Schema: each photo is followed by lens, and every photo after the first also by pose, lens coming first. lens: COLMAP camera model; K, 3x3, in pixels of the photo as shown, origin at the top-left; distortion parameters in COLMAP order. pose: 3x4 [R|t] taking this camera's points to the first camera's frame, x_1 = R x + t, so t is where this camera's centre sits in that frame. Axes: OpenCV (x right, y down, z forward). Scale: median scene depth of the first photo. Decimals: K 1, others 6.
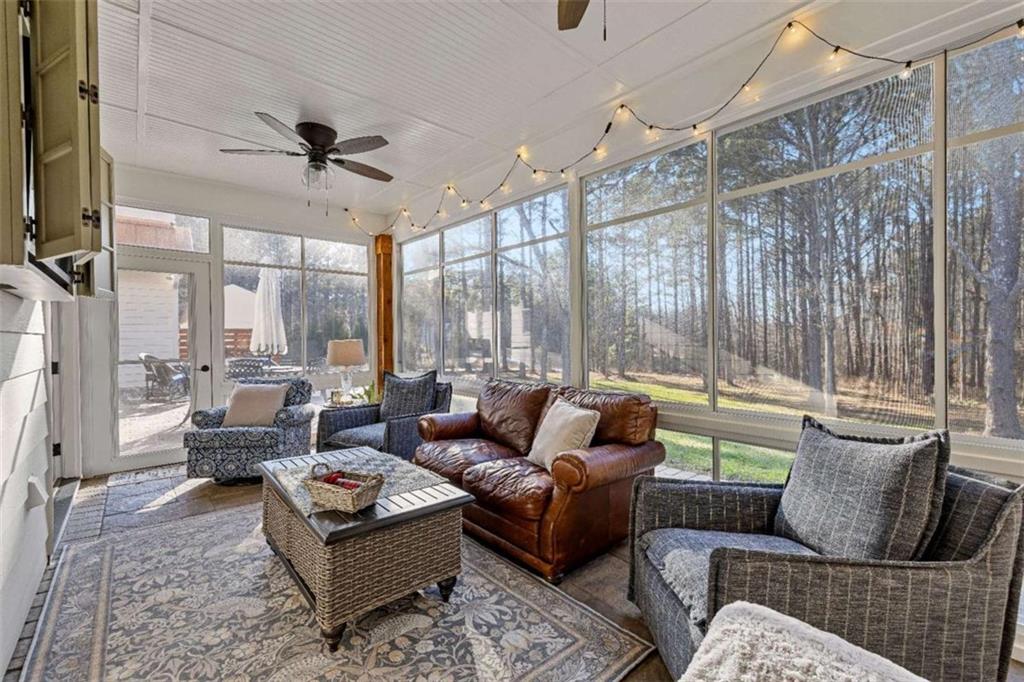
lens RADIAL K [[437.8, 0, 510.6], [0, 437.8, 337.7], [0, 0, 1]] dist [0.017598, 0.000177]
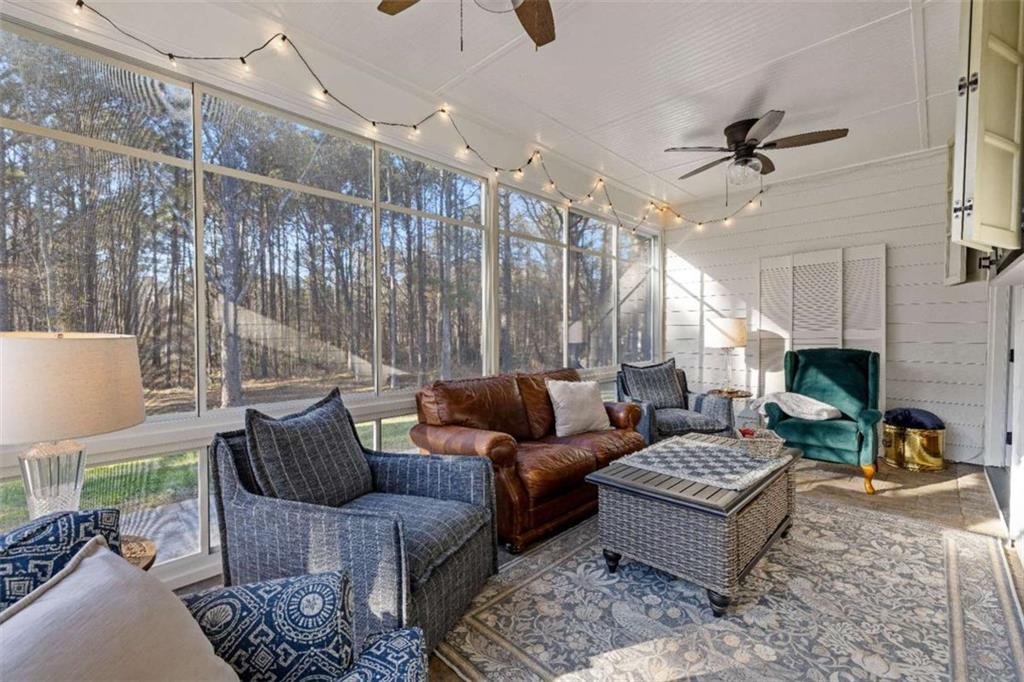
lens RADIAL K [[429.5, 0, 510.6], [0, 429.5, 339.2], [0, 0, 1]] dist [0.000922, 0.000353]
pose [[-0.080392, -0.011087, 0.996702, -1.346622], [-0.000990, 0.999939, 0.011043, 0.019720], [-0.996763, -0.000099, -0.080398, 1.557215]]
